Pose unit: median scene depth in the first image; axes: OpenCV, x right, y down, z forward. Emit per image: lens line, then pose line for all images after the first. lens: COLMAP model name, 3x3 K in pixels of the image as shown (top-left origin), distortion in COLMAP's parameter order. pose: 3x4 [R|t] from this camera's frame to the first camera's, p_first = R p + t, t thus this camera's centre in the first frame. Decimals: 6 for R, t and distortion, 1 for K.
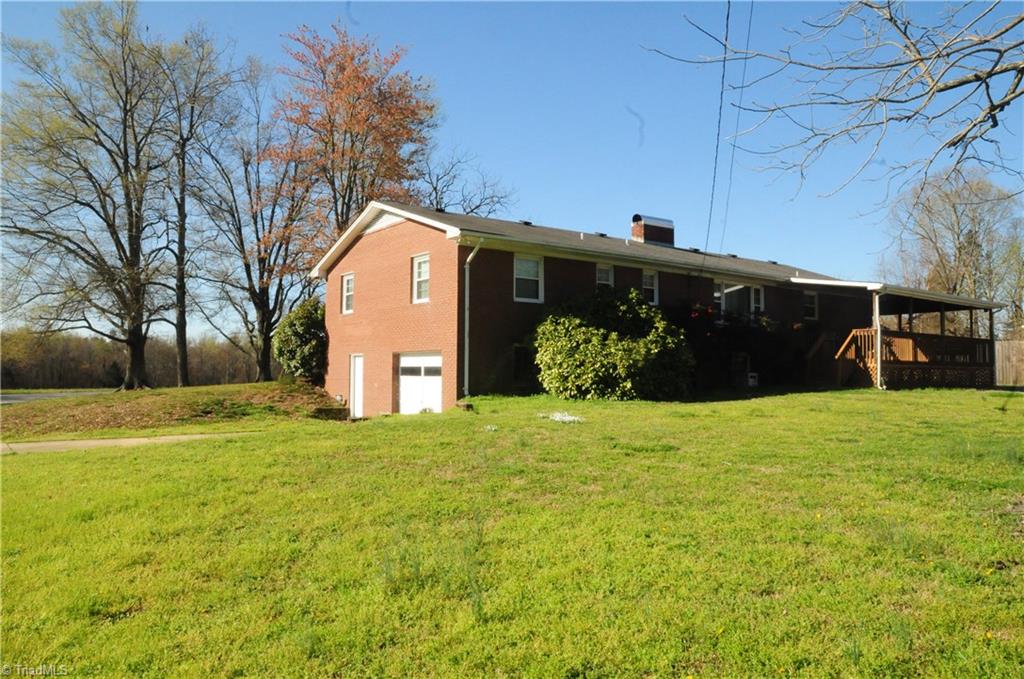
lens RADIAL K [[742.4, 0, 506.3], [0, 742.4, 341.1], [0, 0, 1]] dist [-0.124799, 0.073945]
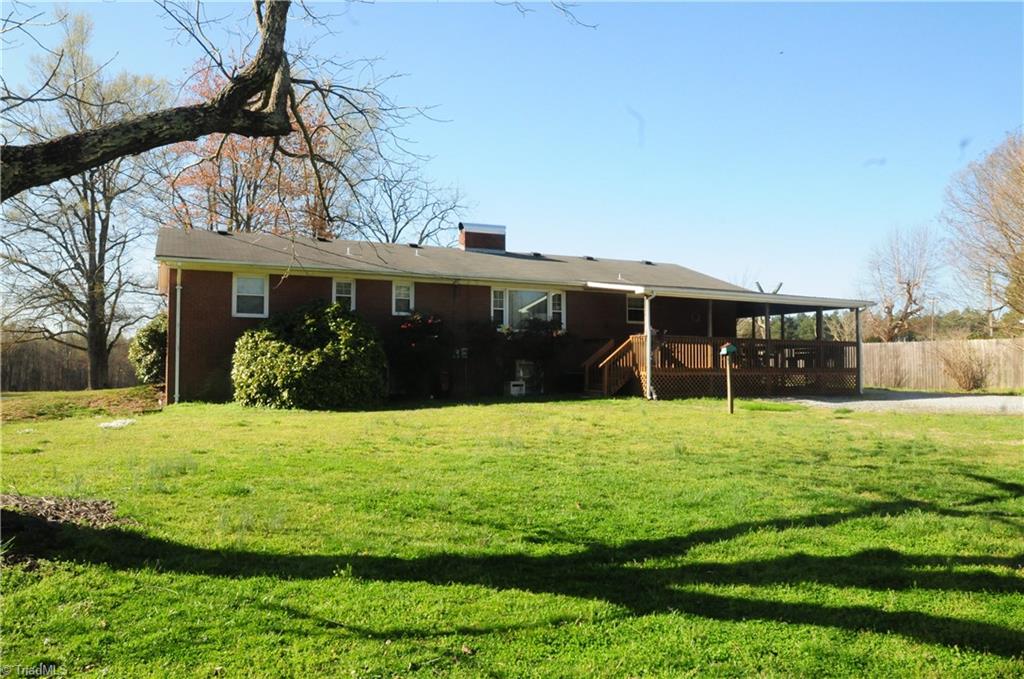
lens RADIAL K [[742.4, 0, 506.3], [0, 742.4, 341.1], [0, 0, 1]] dist [-0.124799, 0.073945]
pose [[0.979163, -0.009648, -0.202844, 0.529076], [0.010676, 0.999935, 0.003975, -0.014683], [0.202793, -0.006058, 0.979203, 0.018088]]
